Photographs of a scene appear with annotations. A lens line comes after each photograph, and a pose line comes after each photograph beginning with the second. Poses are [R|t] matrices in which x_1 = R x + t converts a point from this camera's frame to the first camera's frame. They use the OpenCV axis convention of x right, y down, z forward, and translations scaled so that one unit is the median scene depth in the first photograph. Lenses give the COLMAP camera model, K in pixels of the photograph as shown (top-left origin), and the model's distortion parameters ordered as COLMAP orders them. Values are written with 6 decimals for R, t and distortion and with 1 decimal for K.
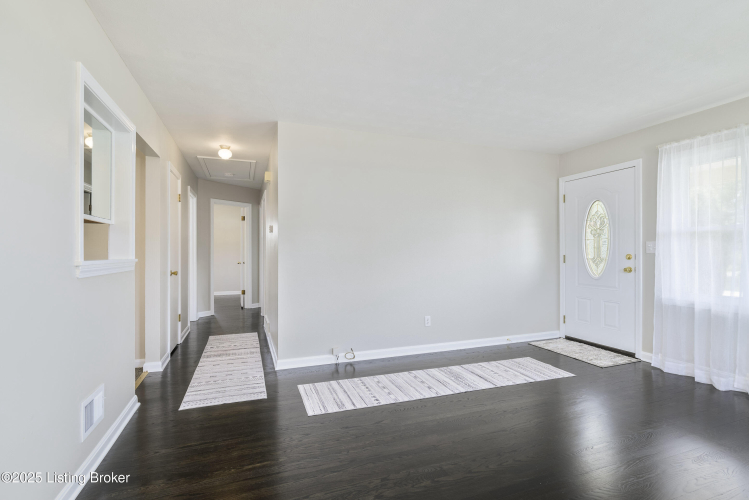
lens RADIAL K [[363.1, 0, 376.2], [0, 363.1, 251.4], [0, 0, 1]] dist [0.028528, 0.000657]
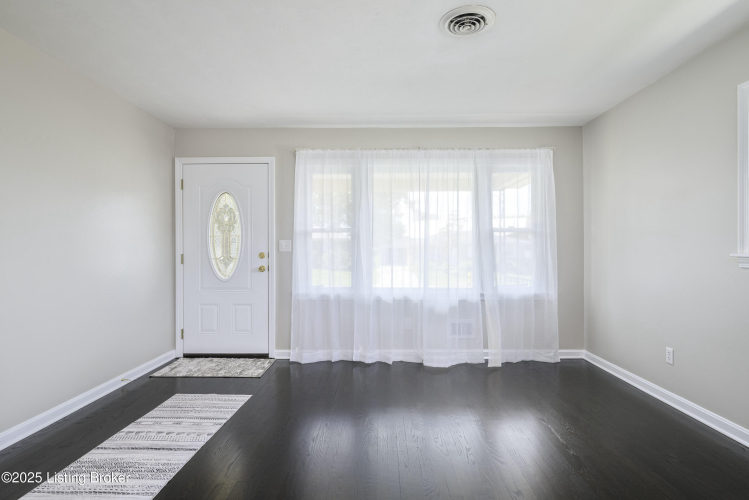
lens RADIAL K [[406.4, 0, 374.6], [0, 406.4, 246.9], [0, 0, 1]] dist [-0.004016, 0.002453]
pose [[0.370633, 0.003182, 0.928774, -0.206903], [0.001404, 0.999991, -0.003986, -0.002899], [-0.928778, 0.002781, 0.370625, 0.348602]]
